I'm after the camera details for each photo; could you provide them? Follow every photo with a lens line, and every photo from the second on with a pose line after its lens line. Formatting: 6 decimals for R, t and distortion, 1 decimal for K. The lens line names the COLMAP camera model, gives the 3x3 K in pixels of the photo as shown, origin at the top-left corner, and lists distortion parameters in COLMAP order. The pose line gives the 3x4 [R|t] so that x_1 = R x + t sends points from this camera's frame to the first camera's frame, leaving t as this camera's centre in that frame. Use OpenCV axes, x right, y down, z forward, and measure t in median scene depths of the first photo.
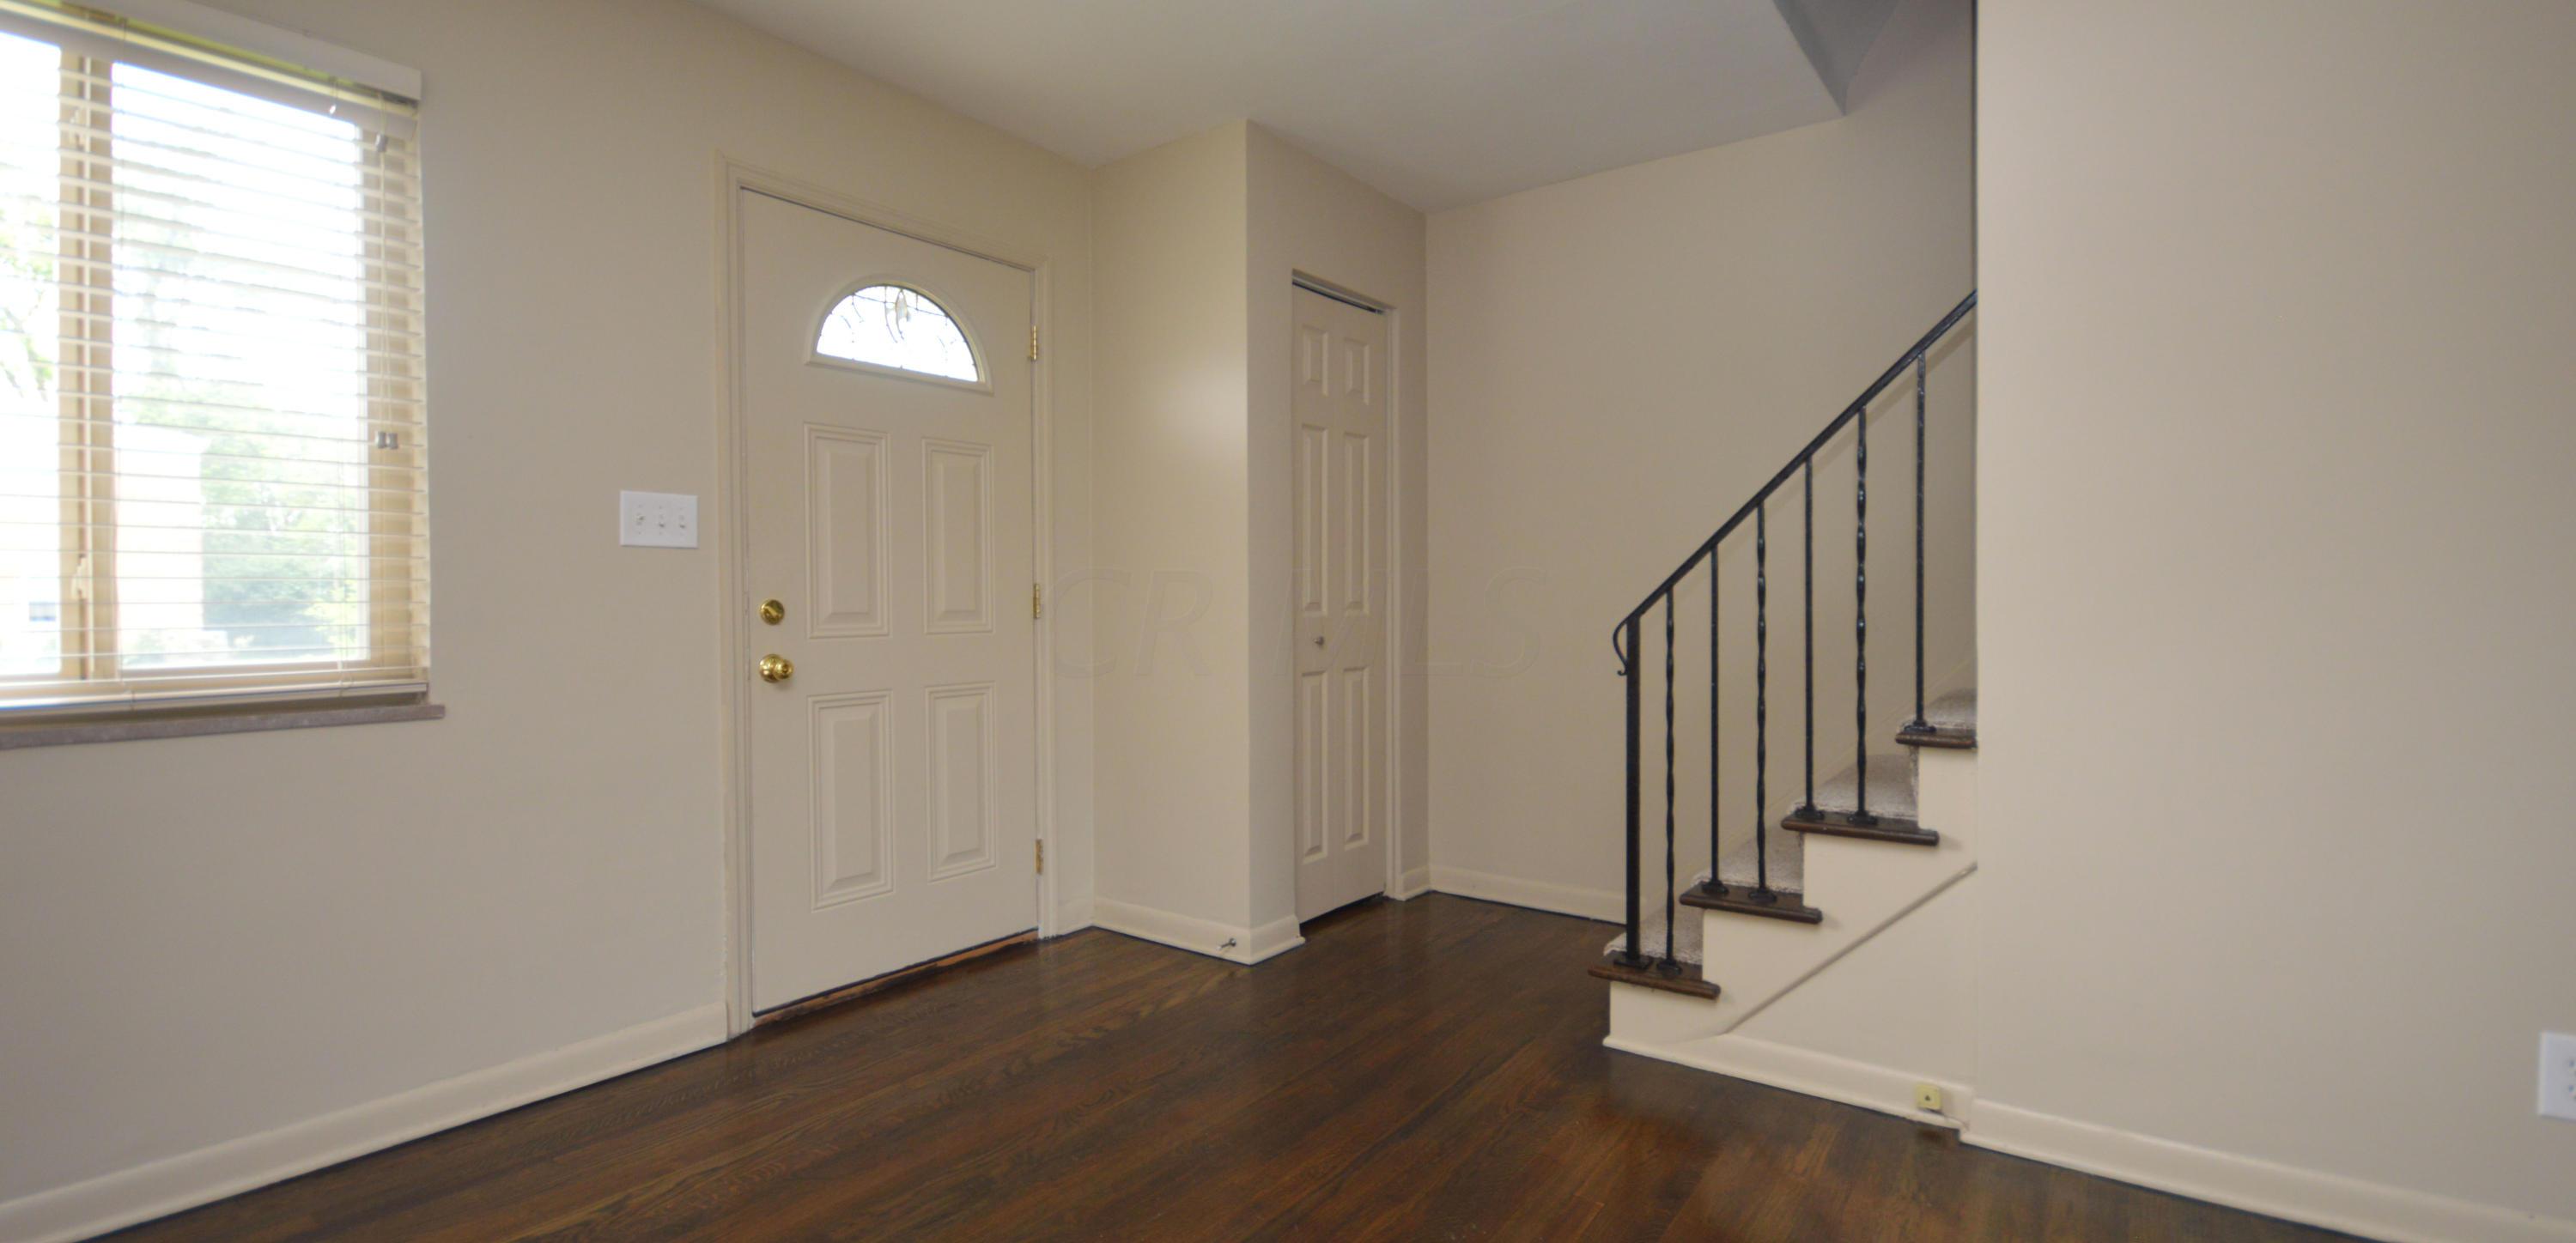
lens RADIAL K [[1163.5, 0, 1279.6], [0, 1163.5, 590.4], [0, 0, 1]] dist [0.028414, -0.030475]
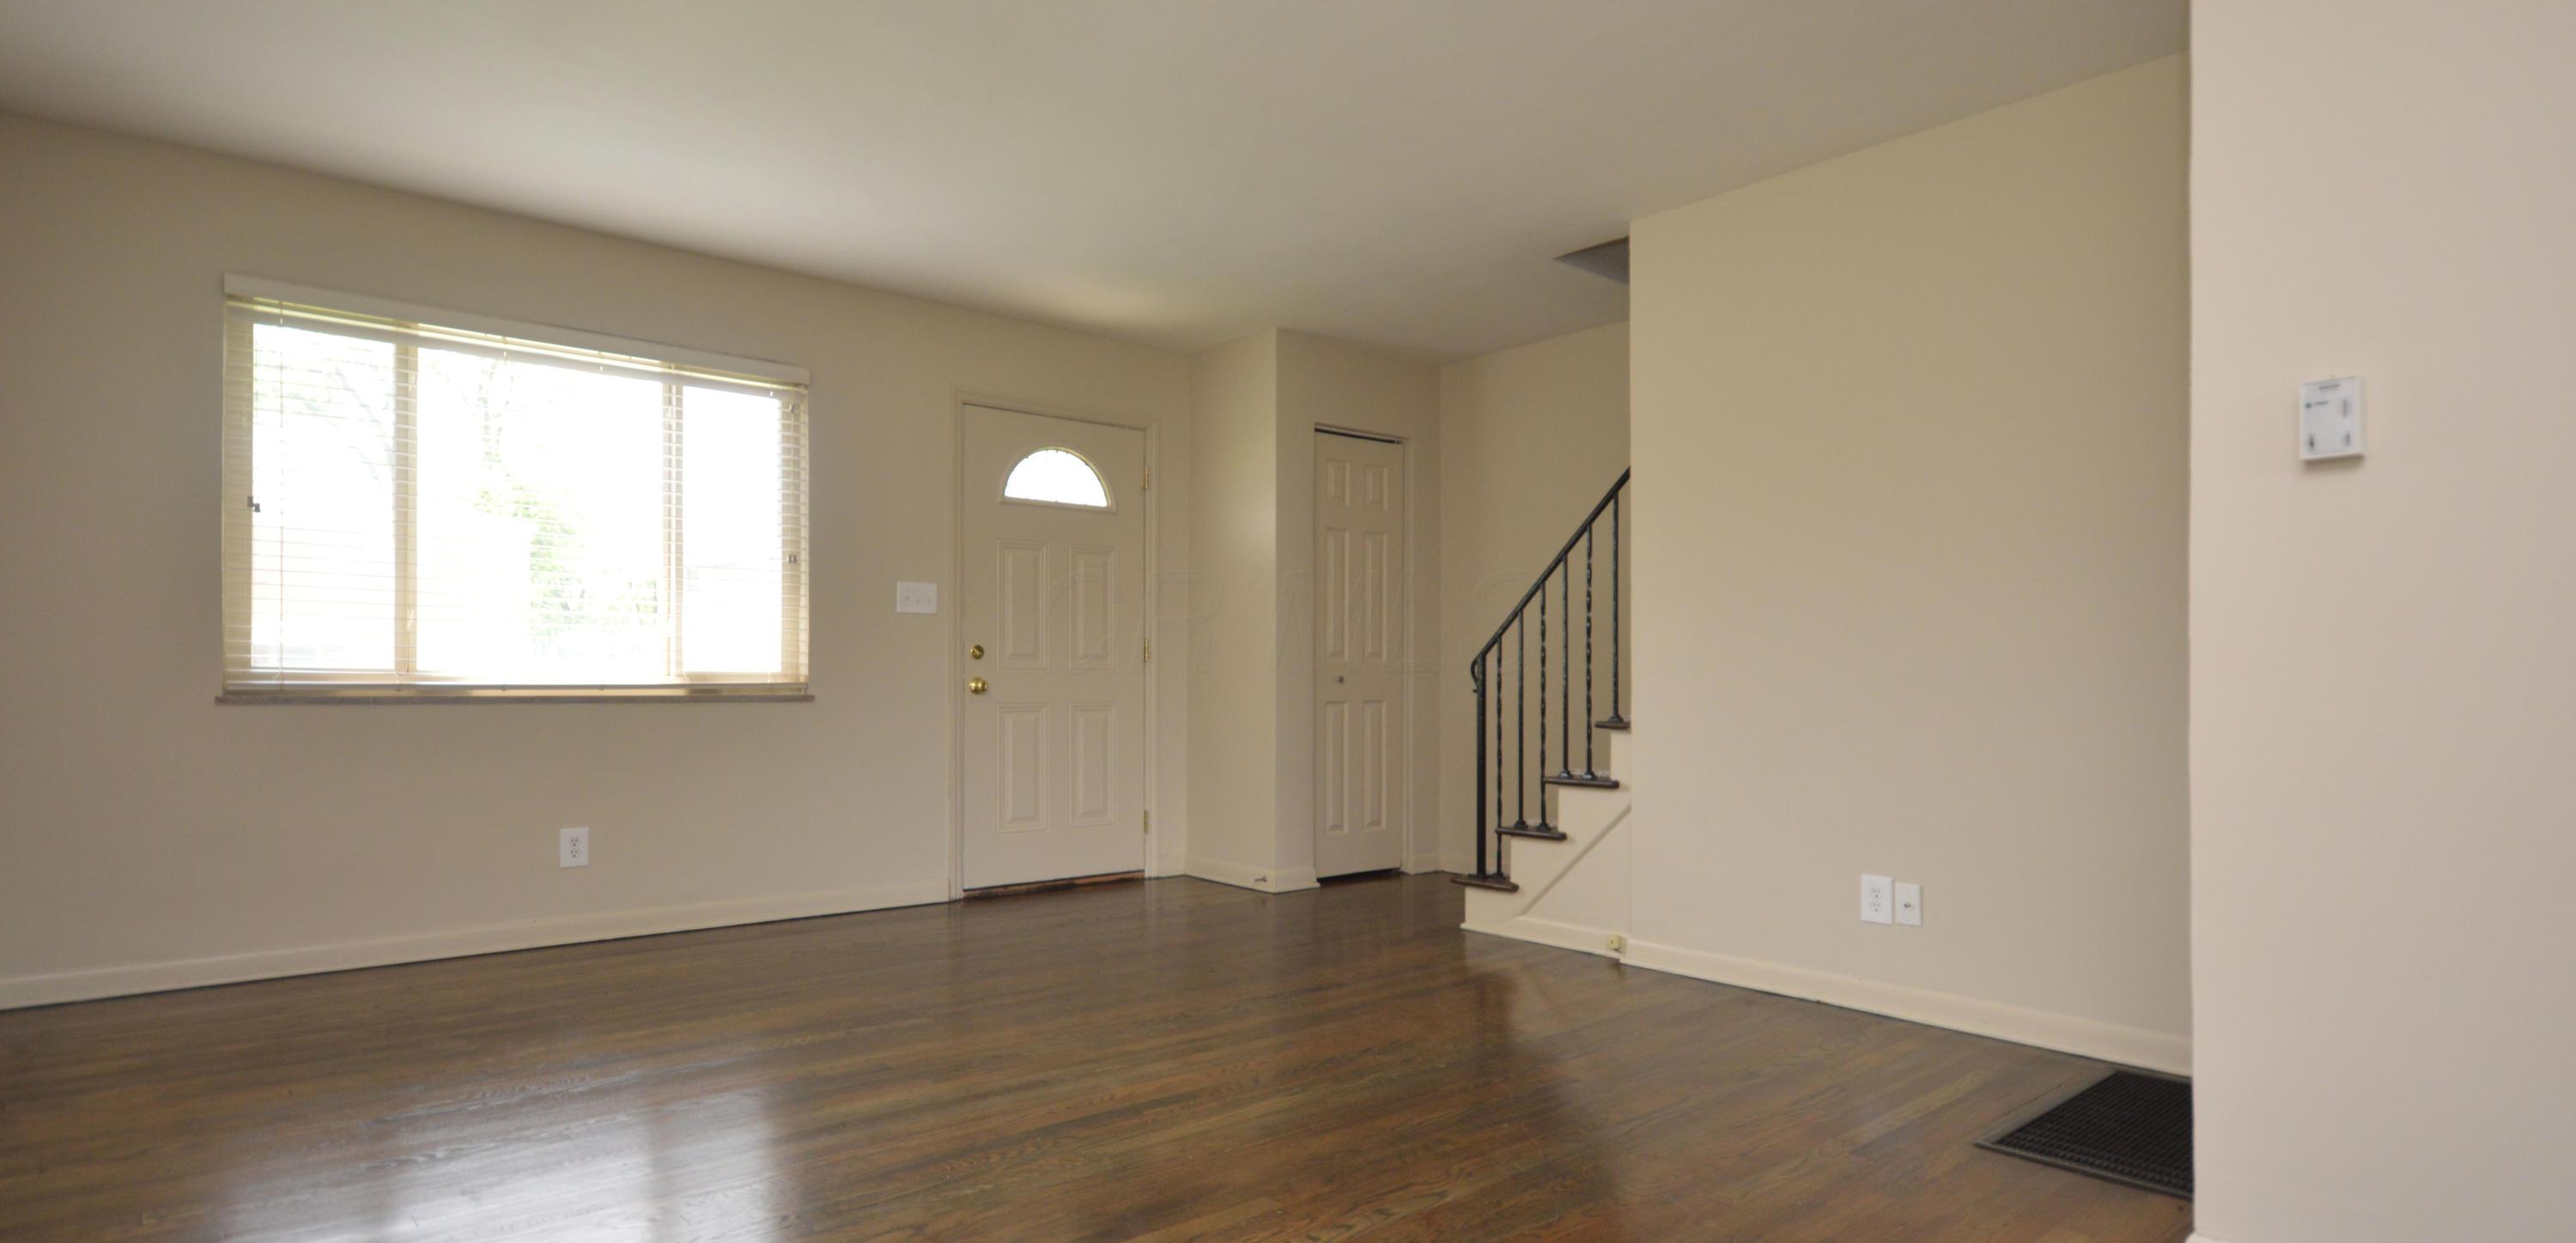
lens RADIAL K [[1333.3, 0, 1288.0], [0, 1333.3, 621.5], [0, 0, 1]] dist [-0.001844, -0.000126]
pose [[0.978522, -0.000359, -0.206141, 0.398455], [-0.006965, 0.999370, -0.034804, 0.038436], [0.206024, 0.035492, 0.977903, -0.784106]]
